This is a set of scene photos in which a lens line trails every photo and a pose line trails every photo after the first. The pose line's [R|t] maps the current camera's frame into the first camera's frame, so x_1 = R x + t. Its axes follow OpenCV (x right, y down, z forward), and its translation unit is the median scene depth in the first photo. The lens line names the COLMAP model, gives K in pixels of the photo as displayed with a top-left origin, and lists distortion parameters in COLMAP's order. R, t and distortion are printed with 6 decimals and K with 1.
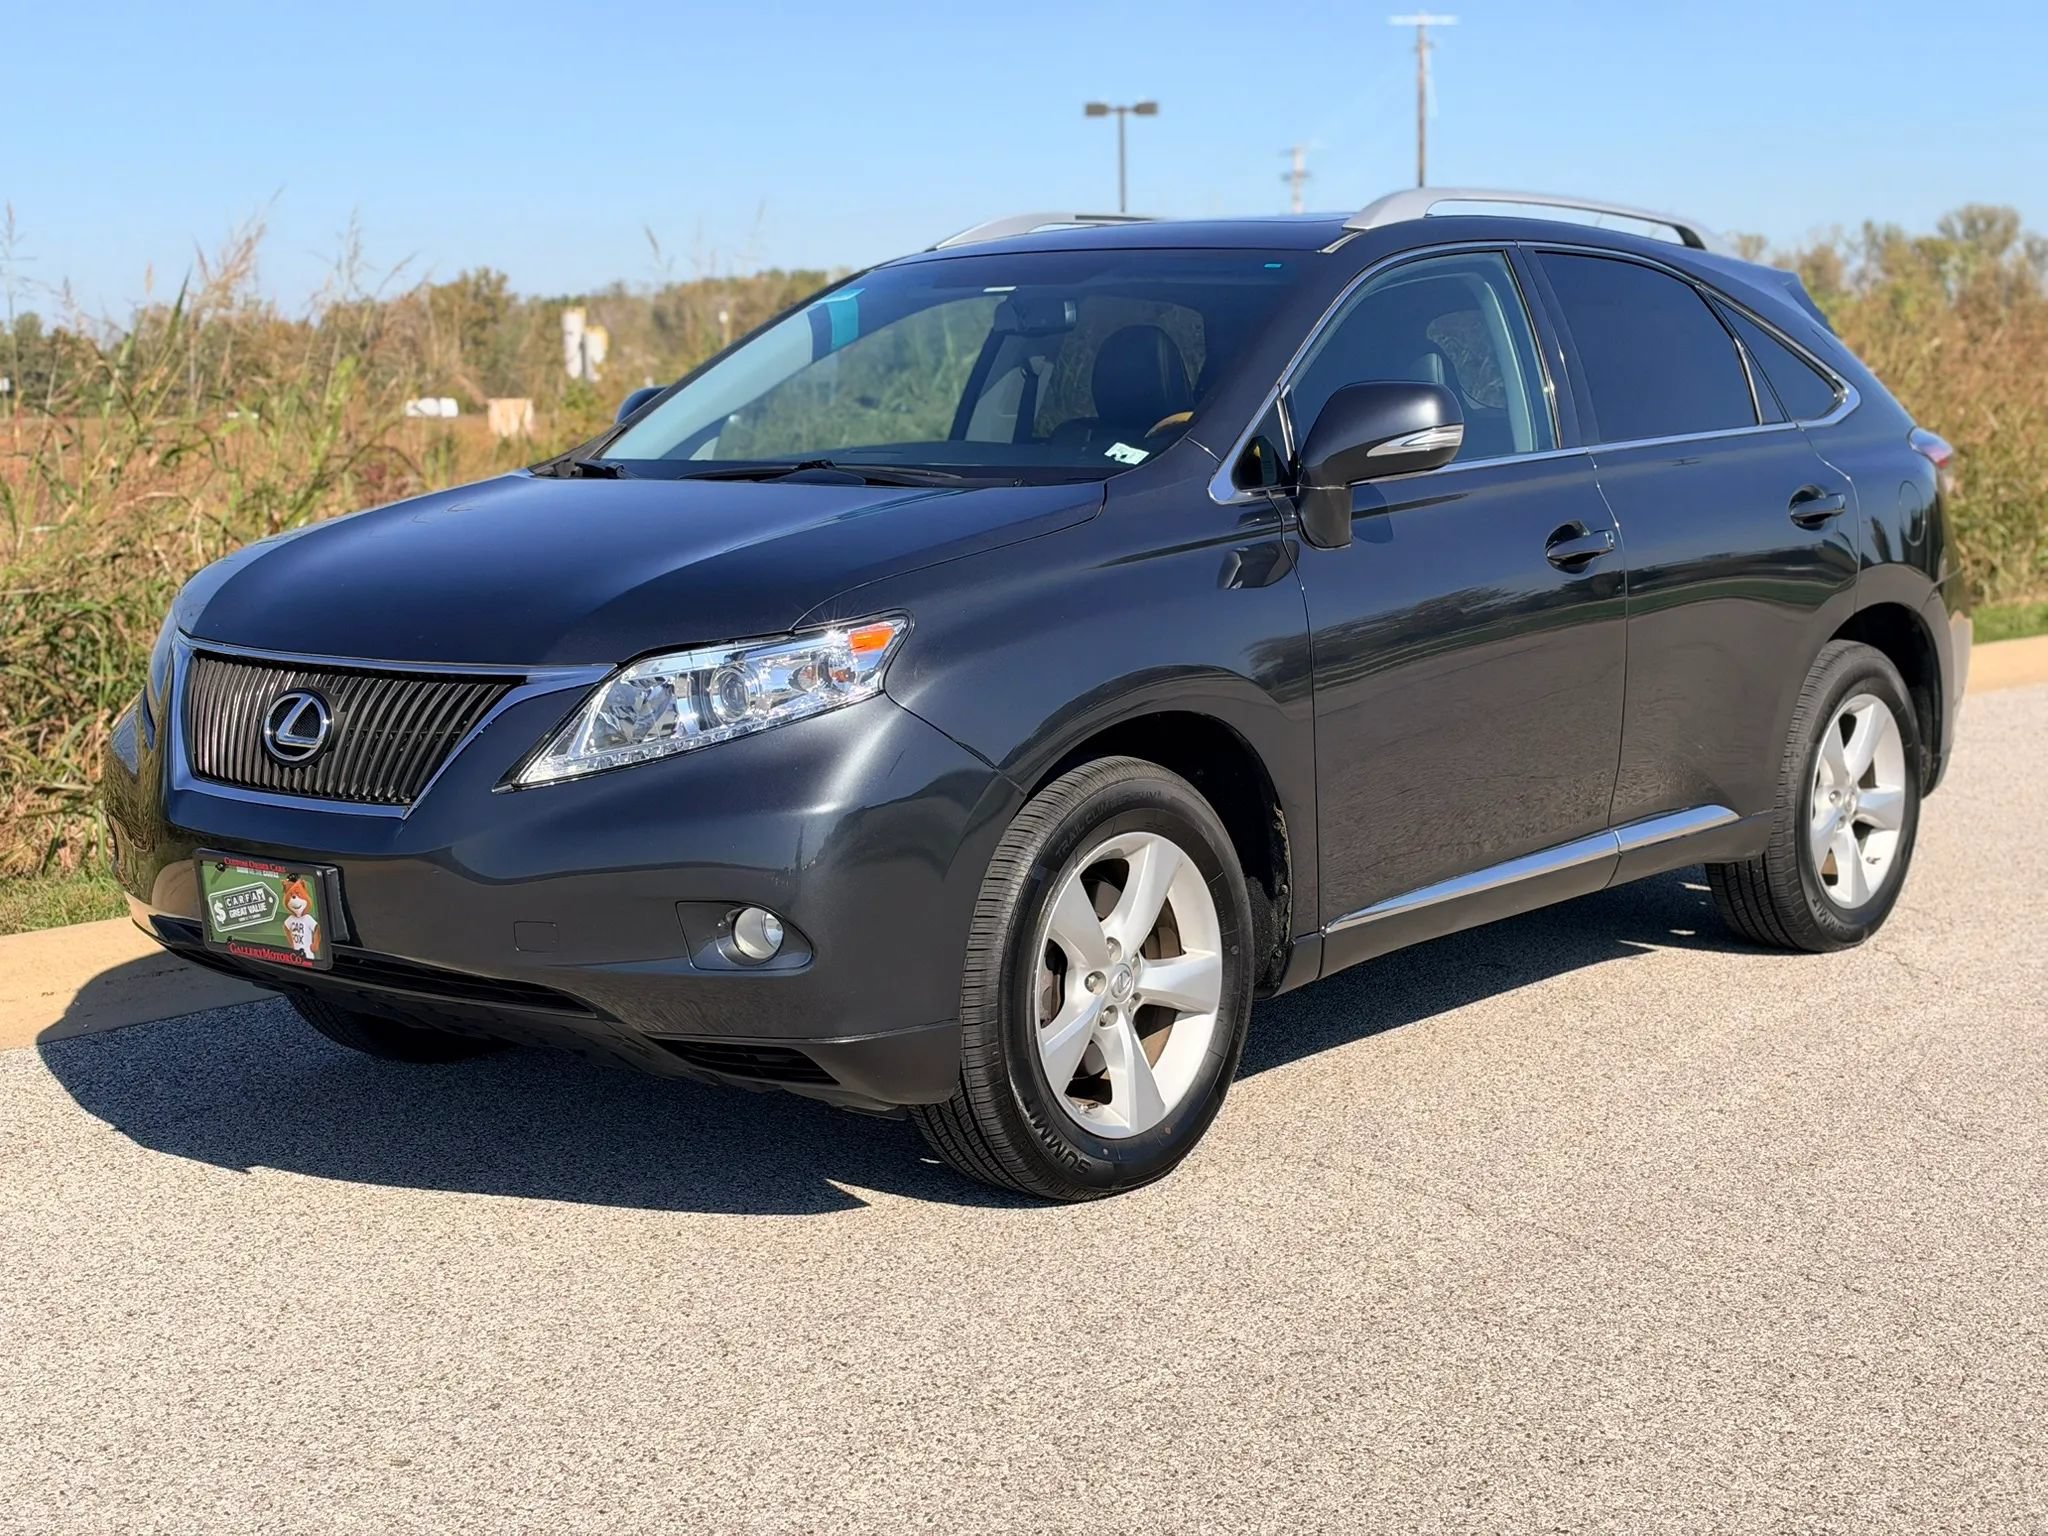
lens RADIAL K [[2870.6, 0, 1010.3], [0, 2870.6, 799.9], [0, 0, 1]] dist [0.307361, -0.914685]
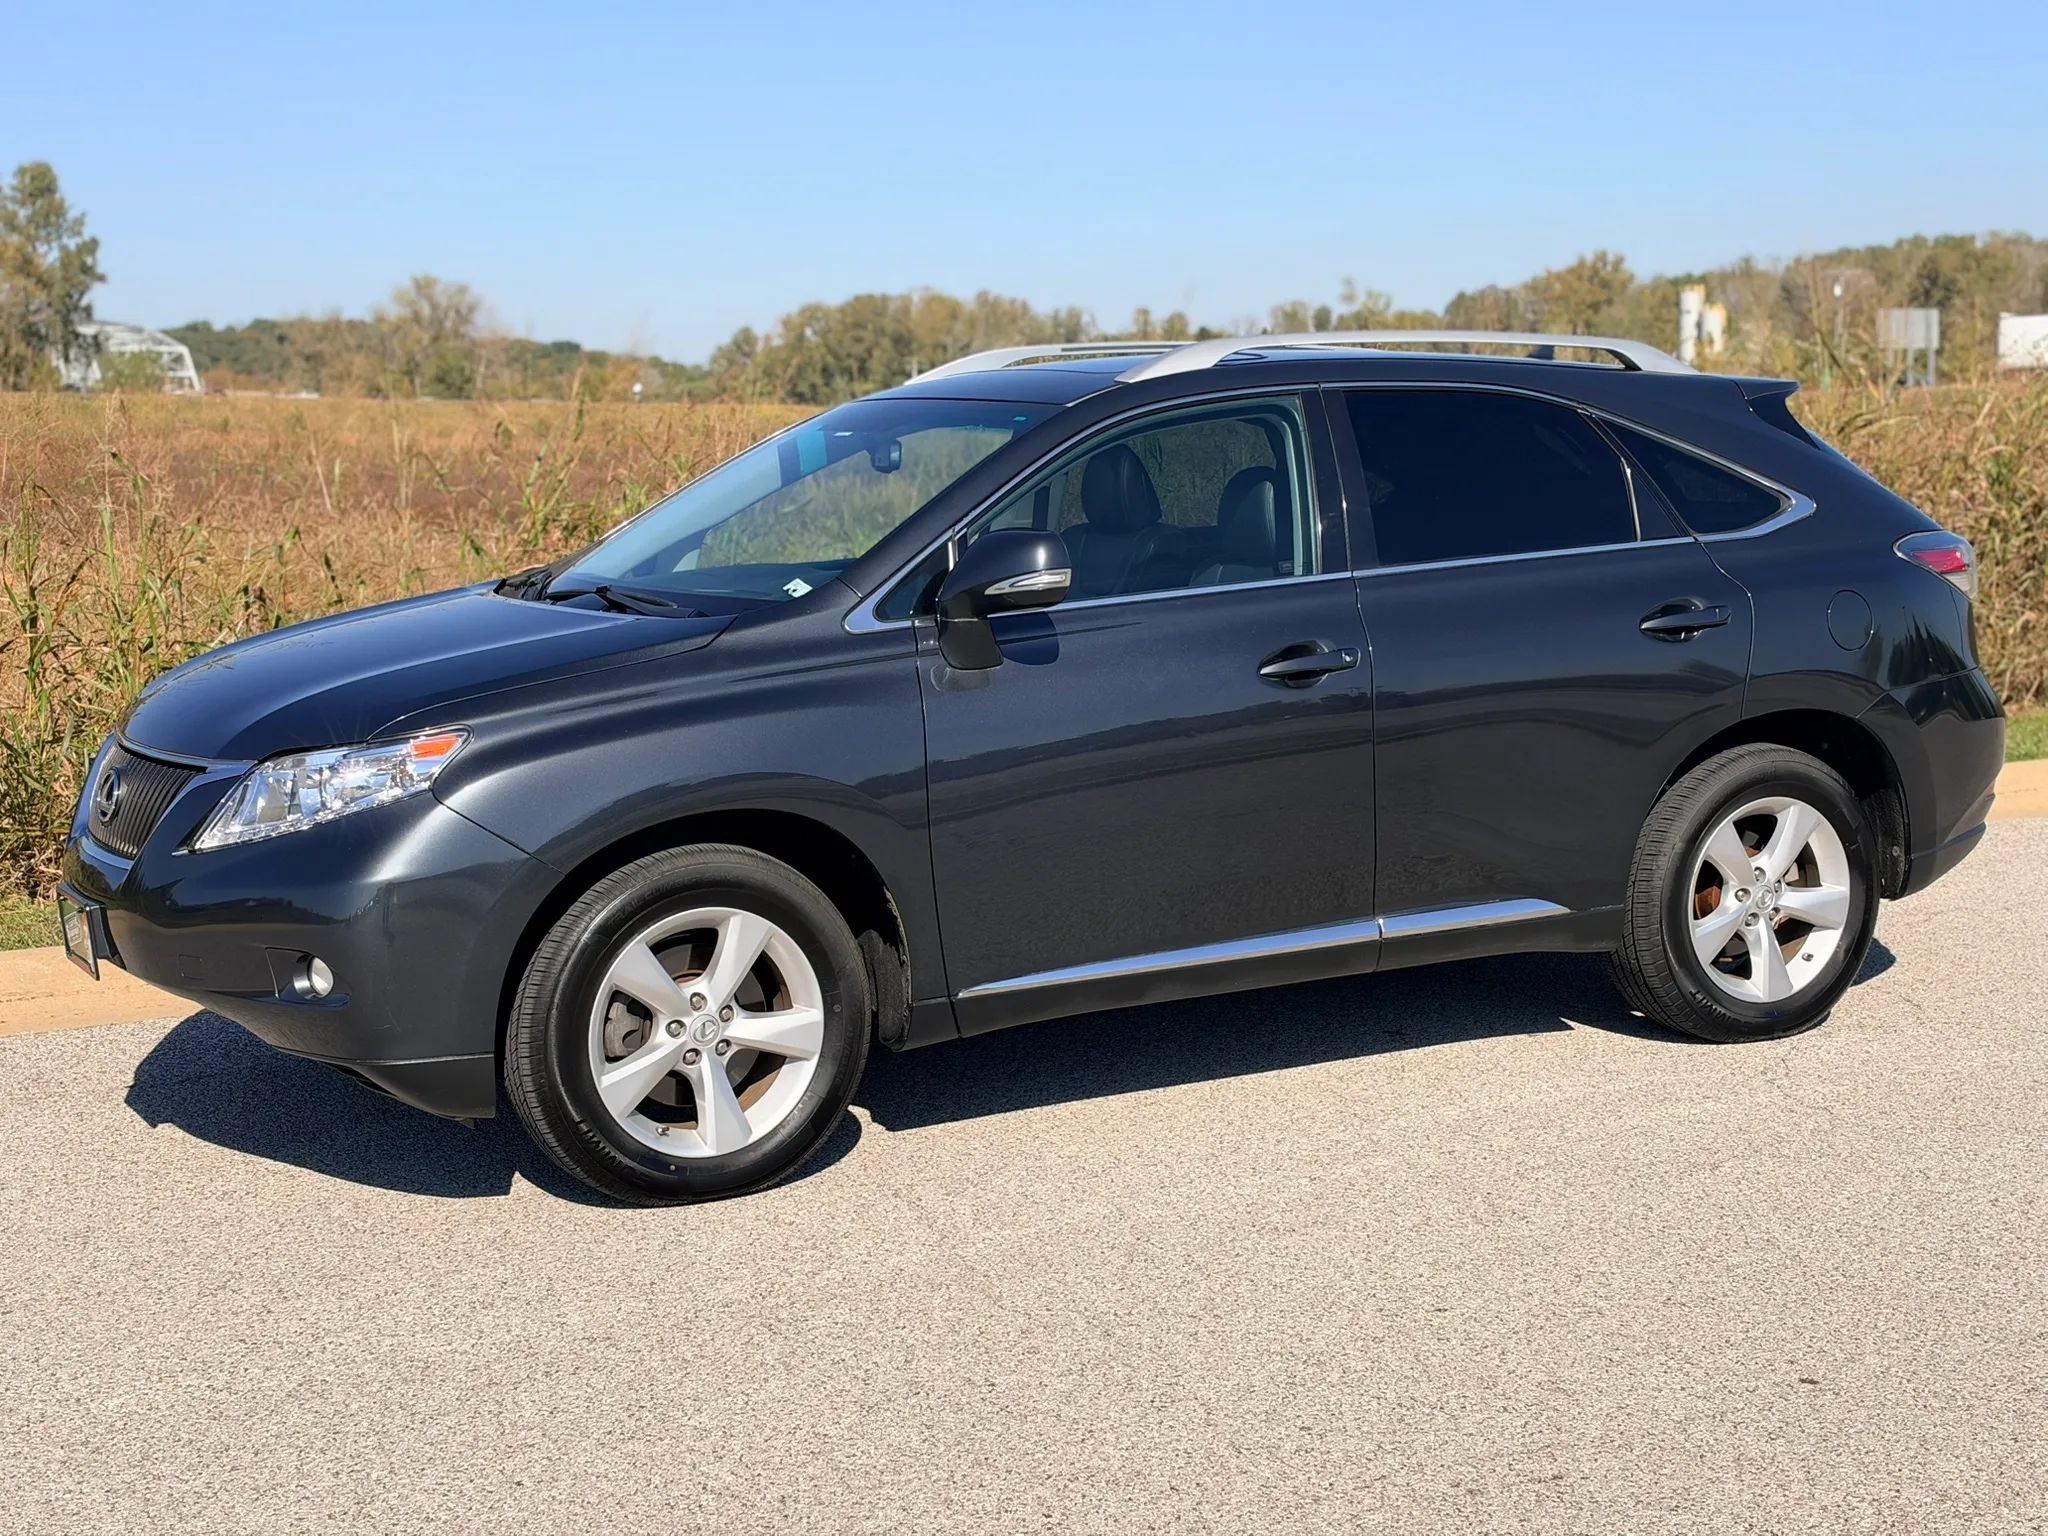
lens RADIAL K [[2870.6, 0, 1010.3], [0, 2870.6, 799.9], [0, 0, 1]] dist [0.307361, -0.914685]
pose [[0.927677, 0.041720, -0.371046, 0.567364], [-0.039312, 0.999128, 0.014054, -0.052102], [0.371309, 0.001549, 0.928508, -0.077519]]
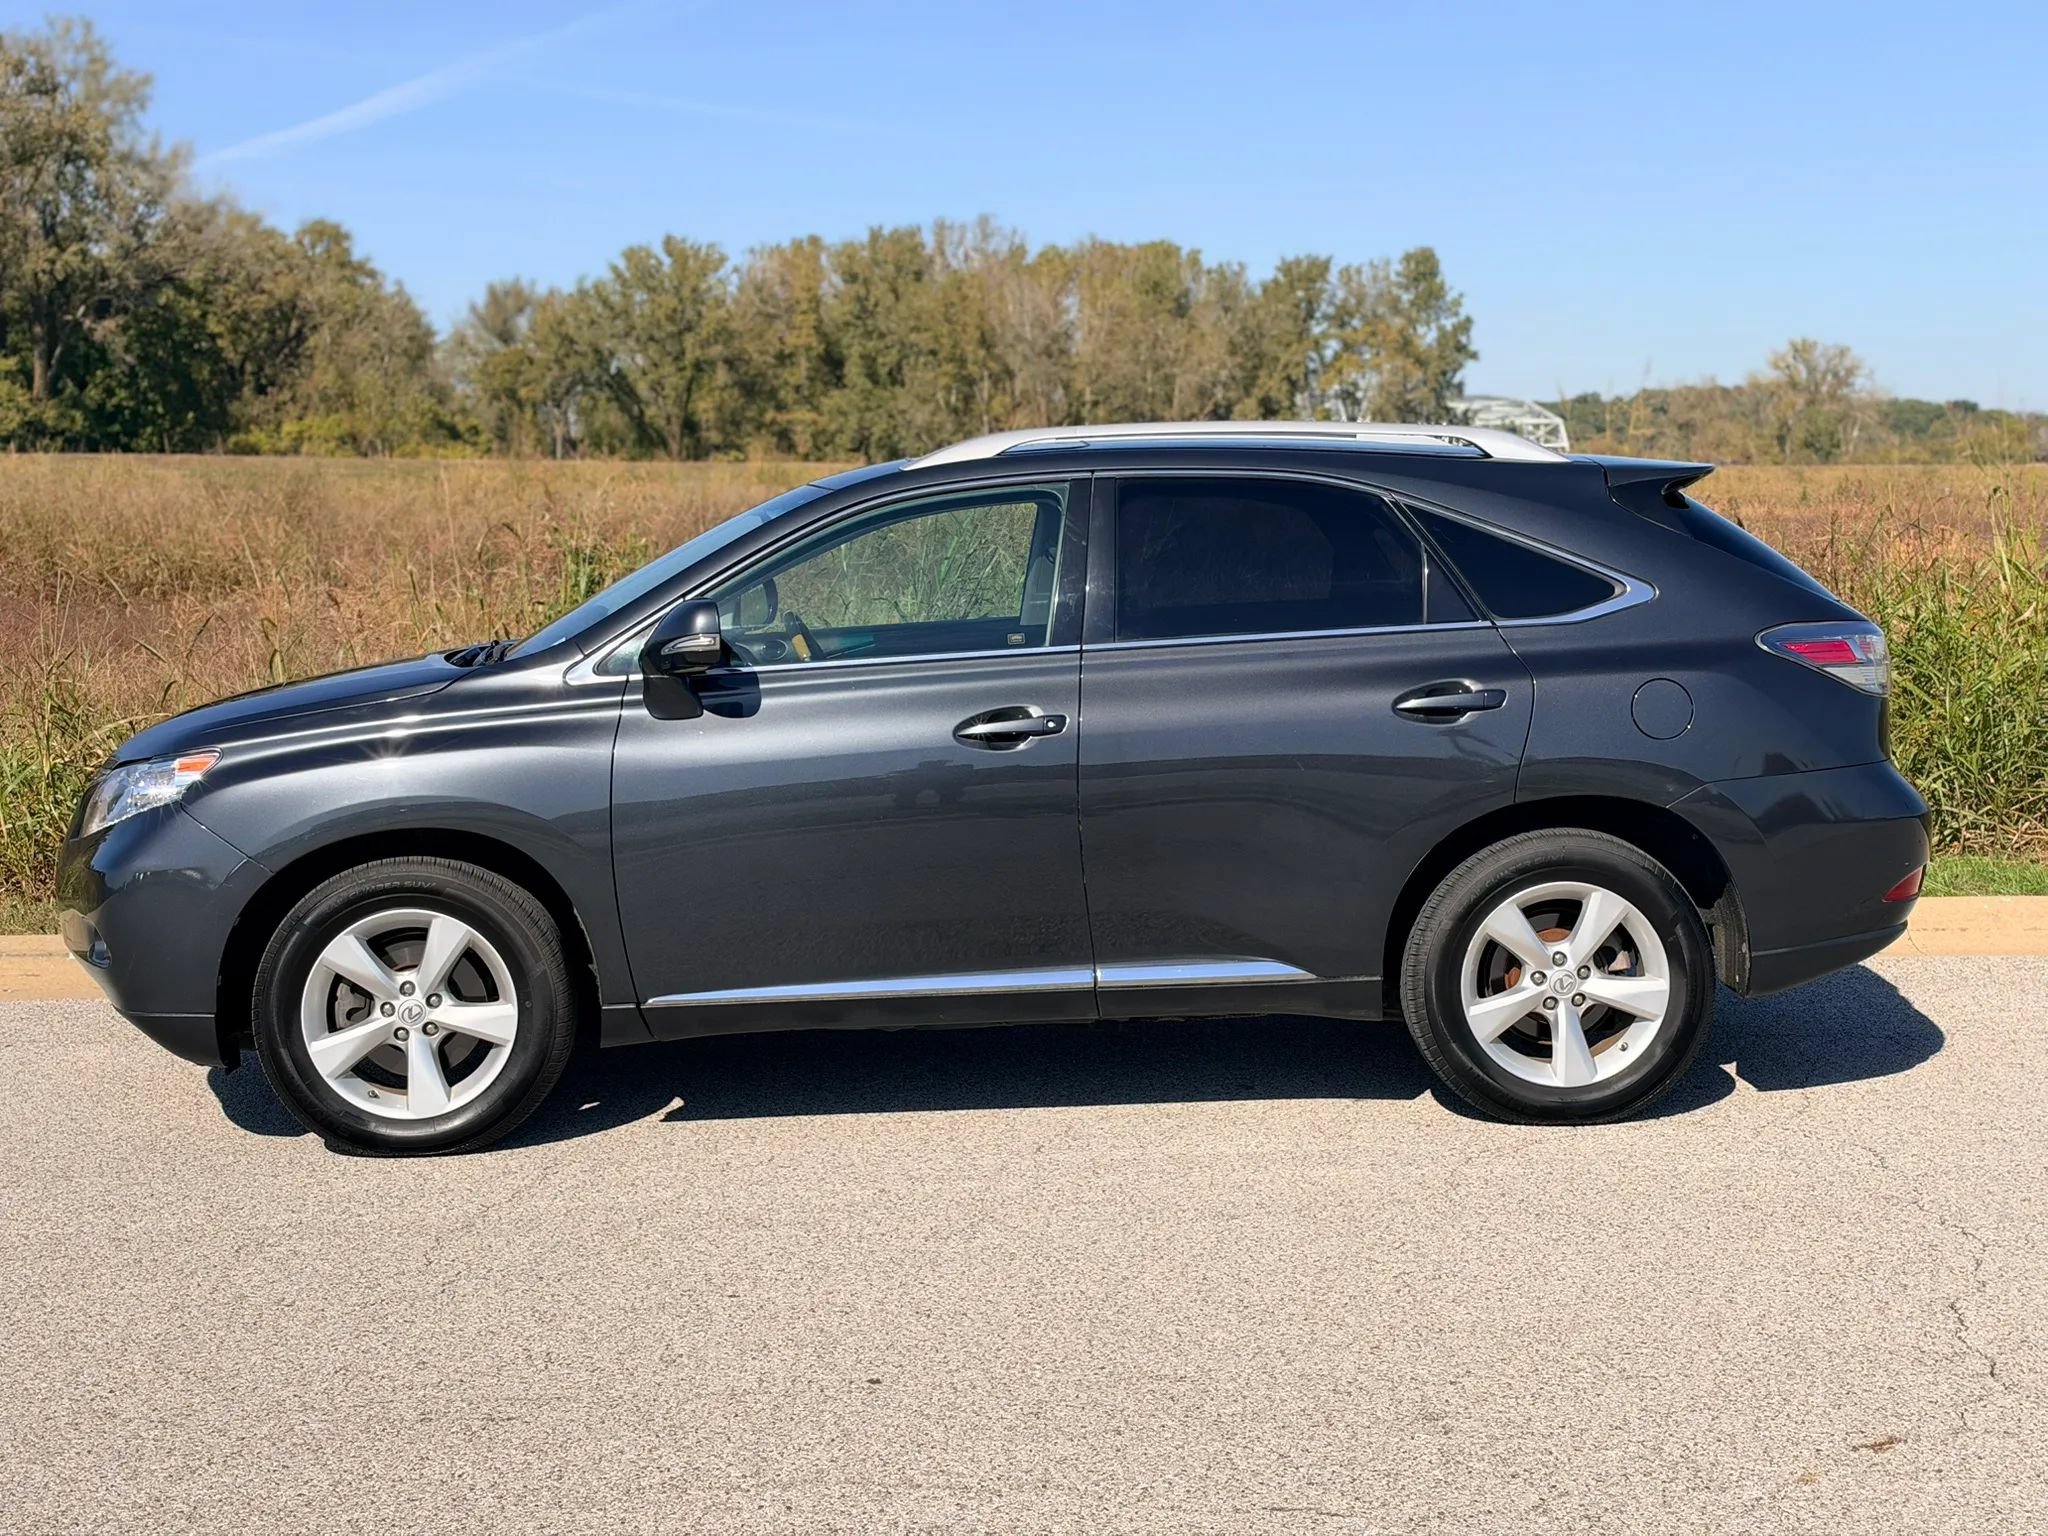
lens RADIAL K [[2902.3, 0, 1024.0], [0, 2902.3, 768.0], [0, 0, 1]] dist [0.235576, -0.593435]
pose [[0.664241, 0.064377, -0.744741, 1.248403], [-0.085918, 0.996257, 0.009488, -0.093318], [0.742564, 0.057685, 0.667286, 0.222237]]
